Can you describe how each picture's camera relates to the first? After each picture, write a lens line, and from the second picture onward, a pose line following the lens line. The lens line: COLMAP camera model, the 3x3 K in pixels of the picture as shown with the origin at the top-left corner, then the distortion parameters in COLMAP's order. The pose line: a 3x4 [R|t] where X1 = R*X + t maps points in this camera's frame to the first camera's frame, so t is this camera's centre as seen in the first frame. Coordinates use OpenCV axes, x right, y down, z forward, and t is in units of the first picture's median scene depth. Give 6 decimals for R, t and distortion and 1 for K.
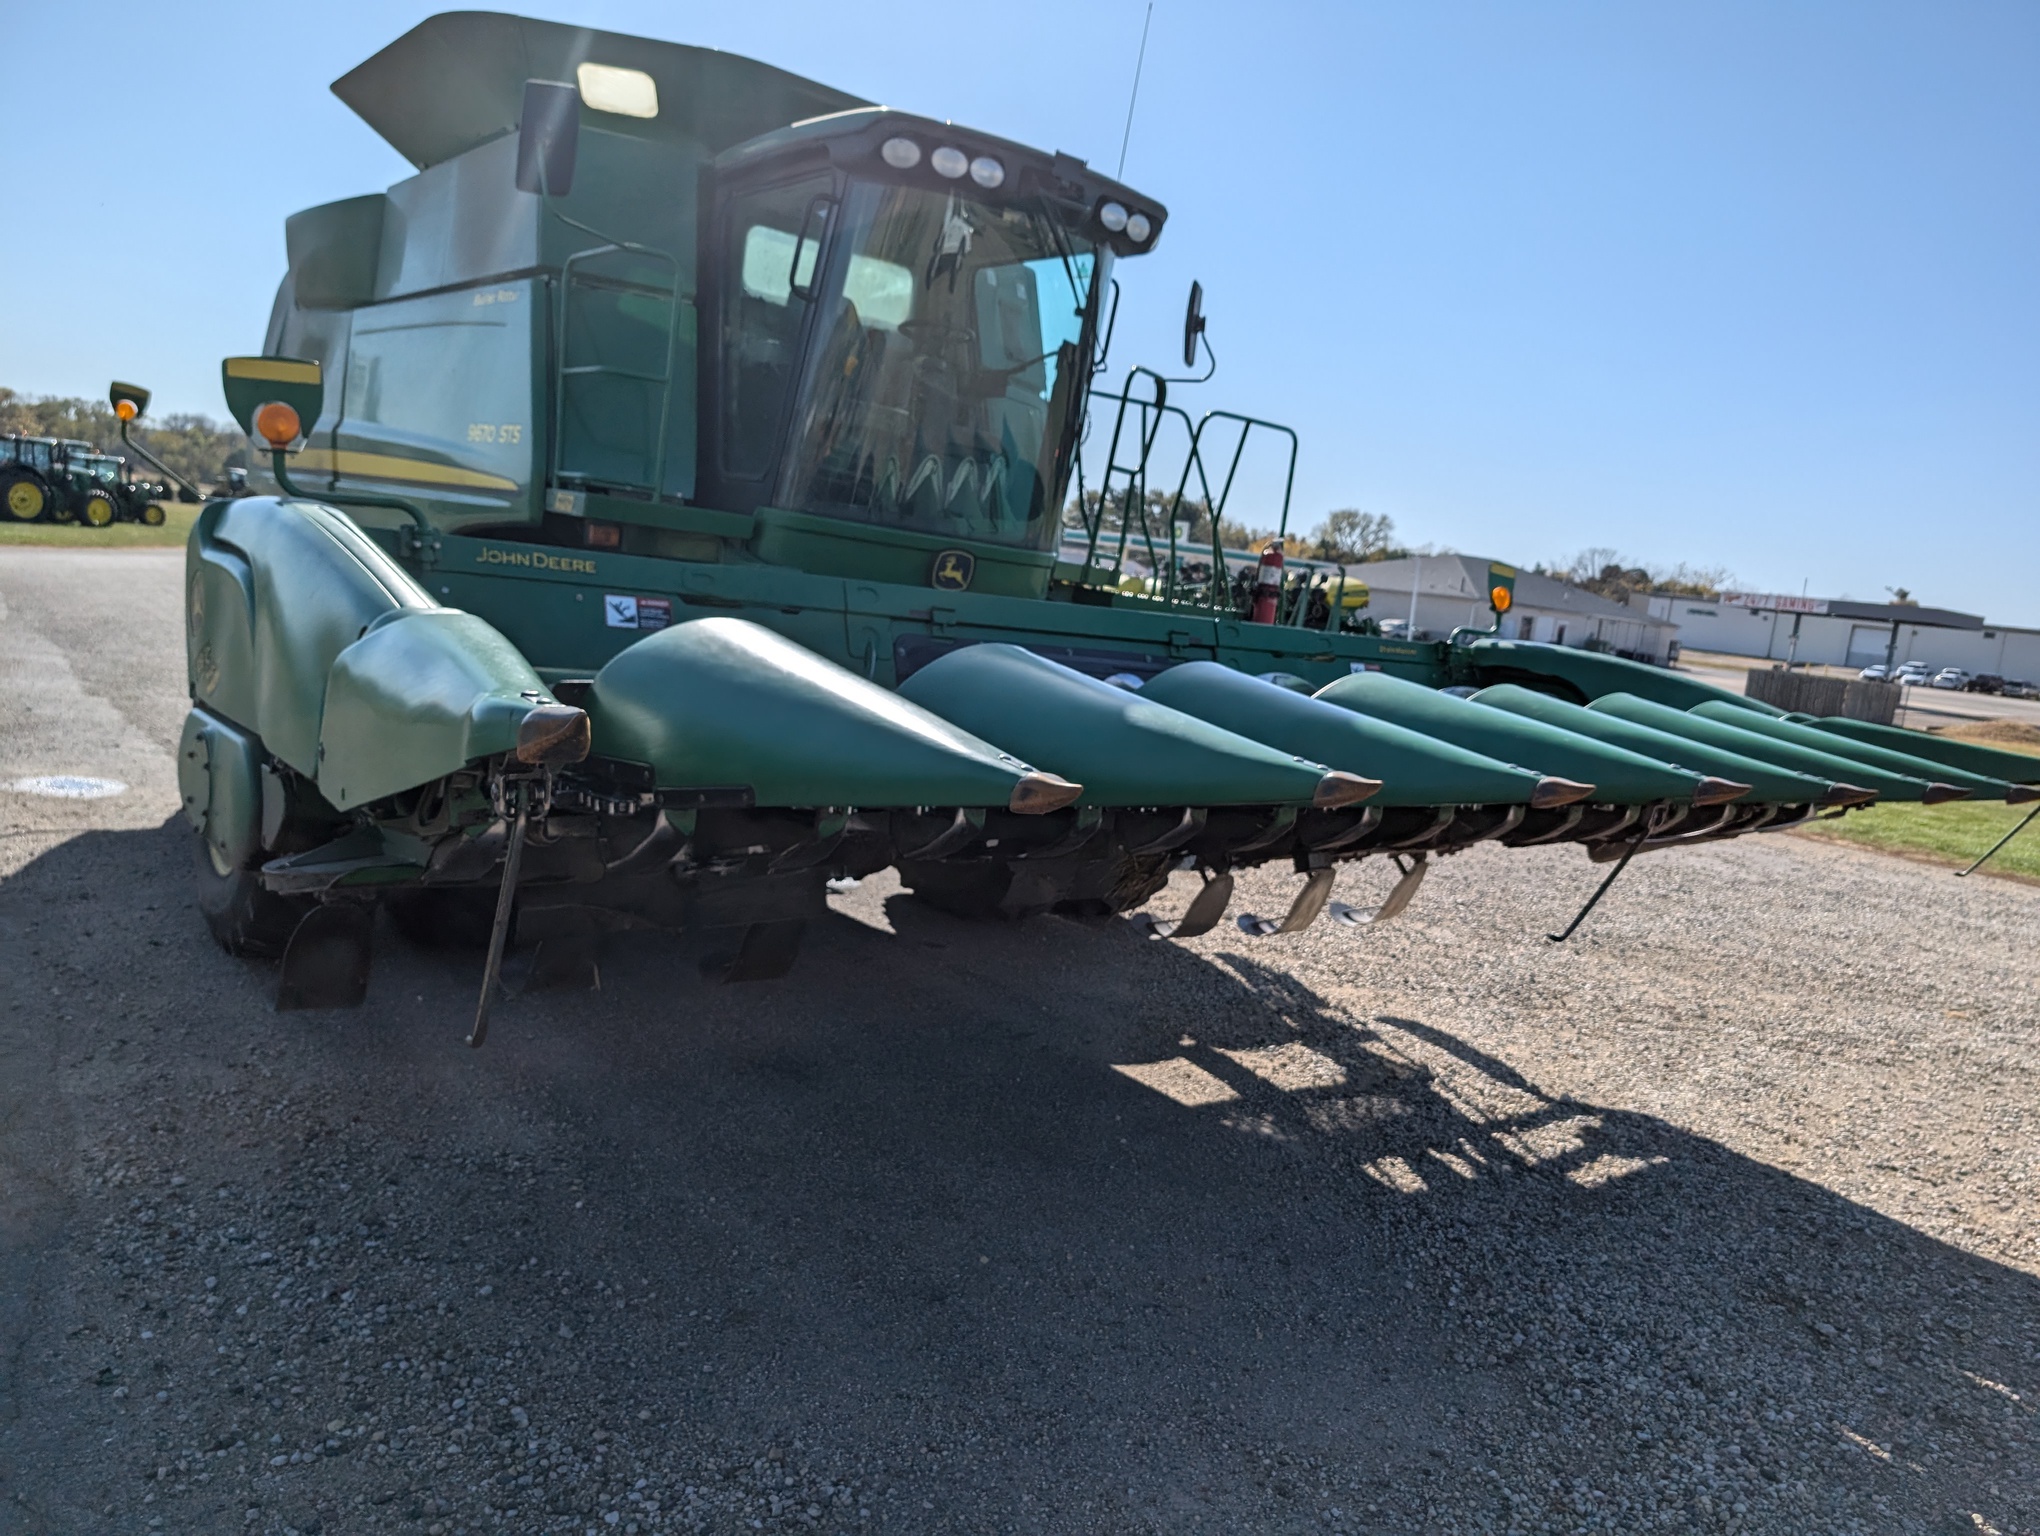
lens RADIAL K [[1475.6, 0, 1070.1], [0, 1475.6, 768.8], [0, 0, 1]] dist [-0.005096, -0.002679]
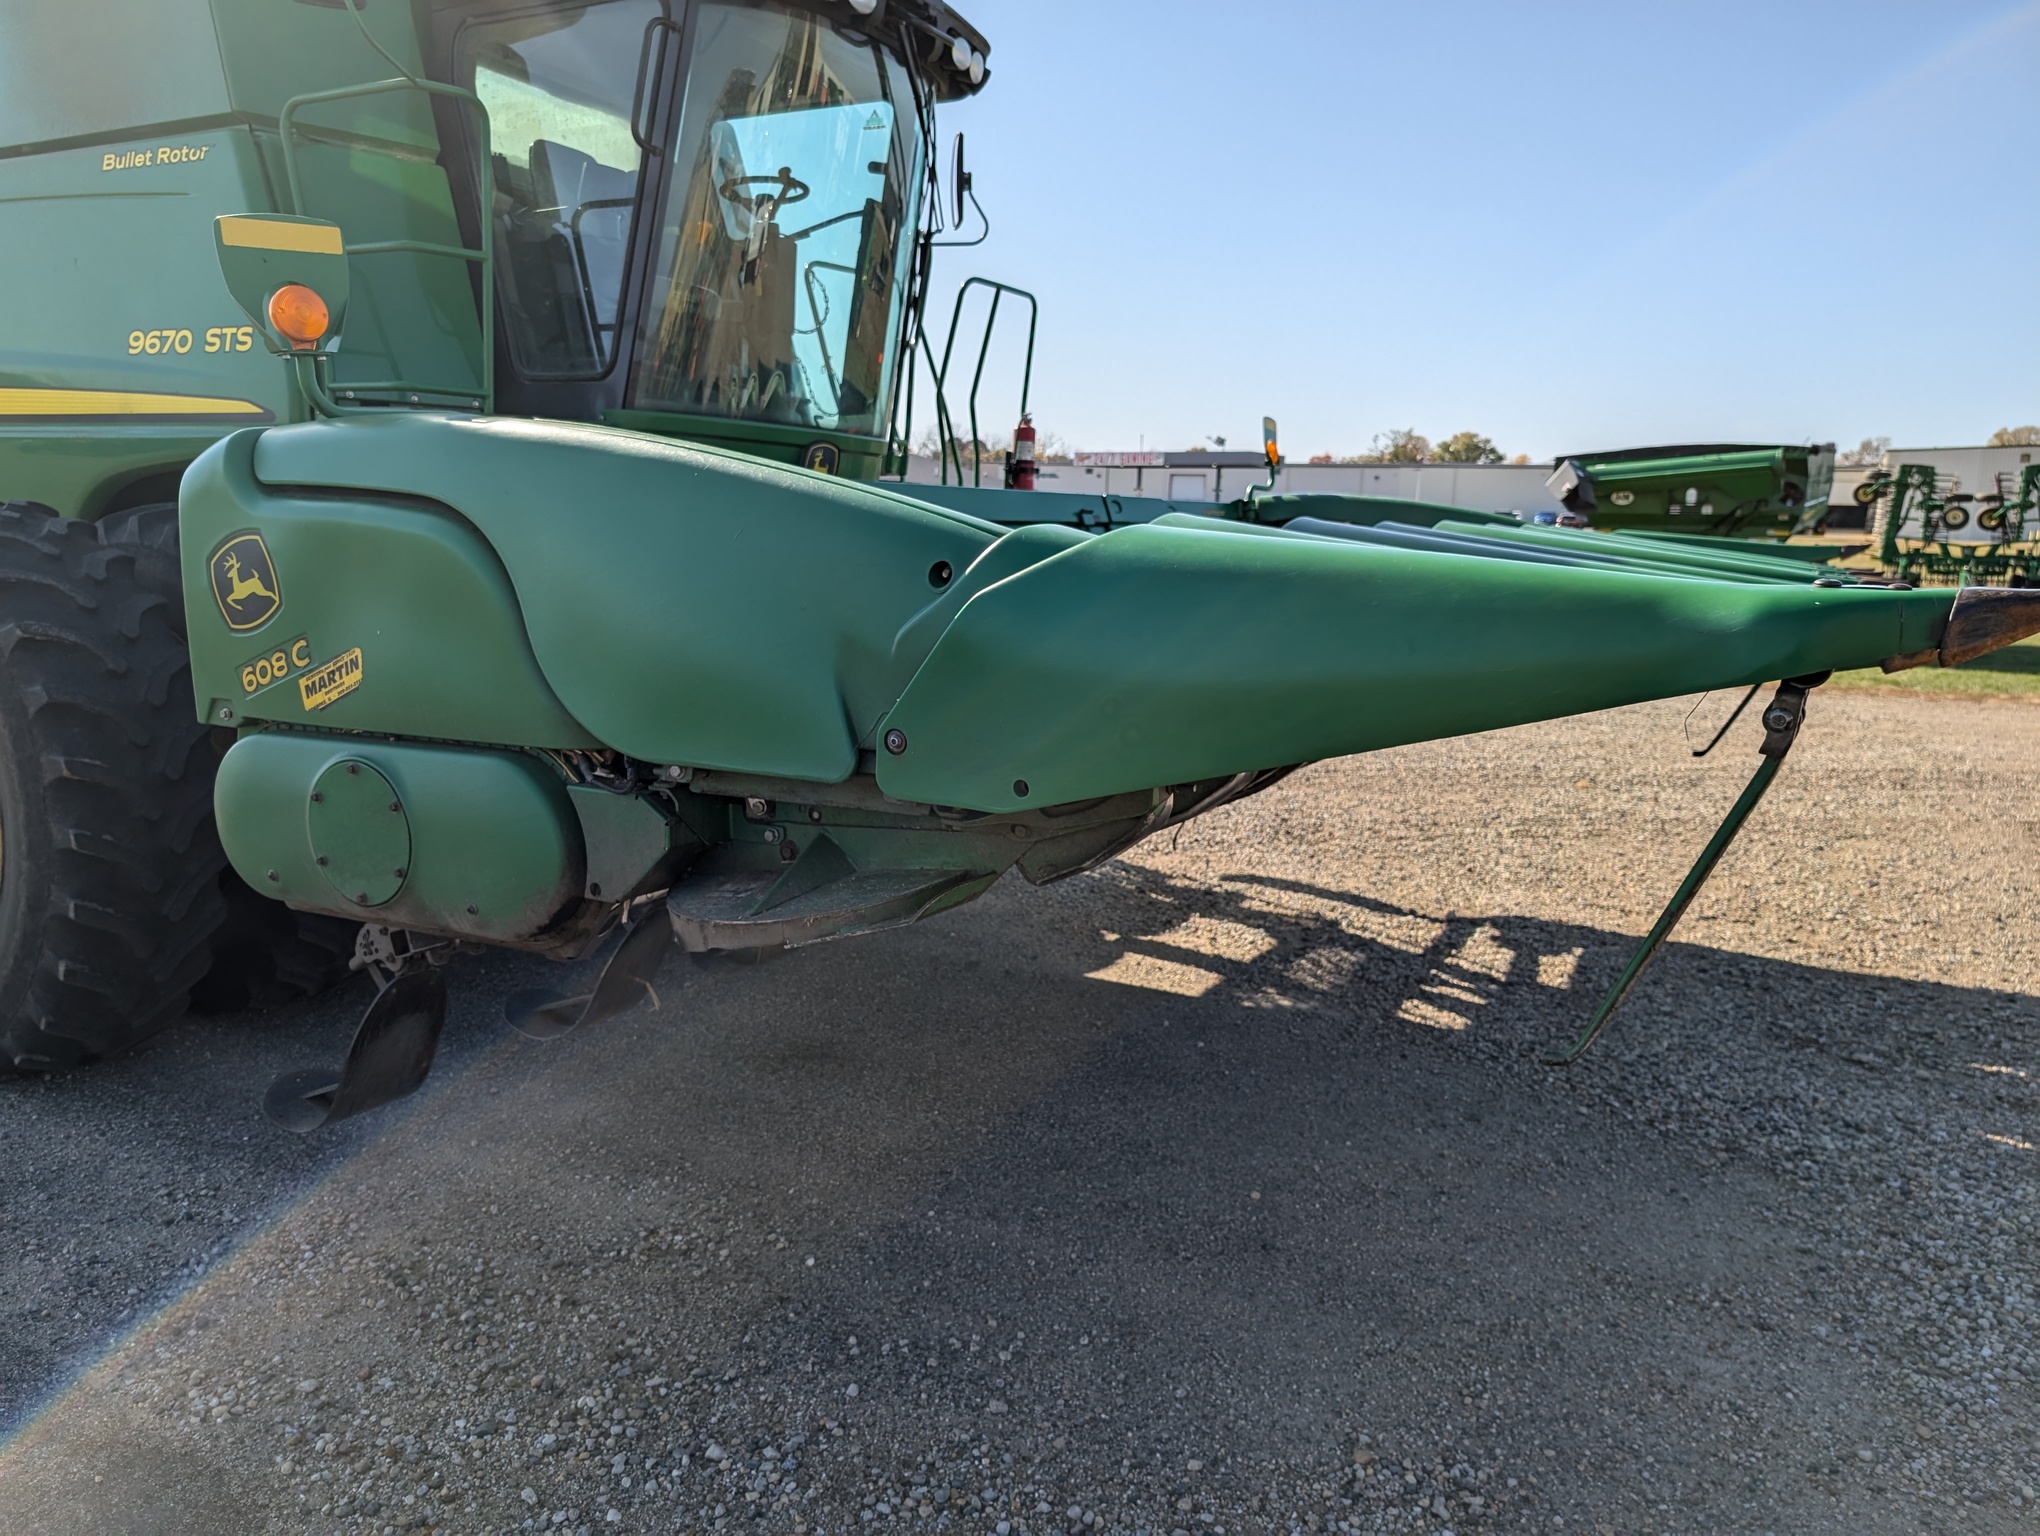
lens RADIAL K [[1469.9, 0, 1020.0], [0, 1469.9, 768.0], [0, 0, 1]] dist [0.007281, -0.004735]
pose [[0.919599, -0.161589, 0.358087, -0.316086], [0.134585, 0.985916, 0.099276, -0.029562], [-0.369086, -0.043101, 0.928395, 0.133170]]
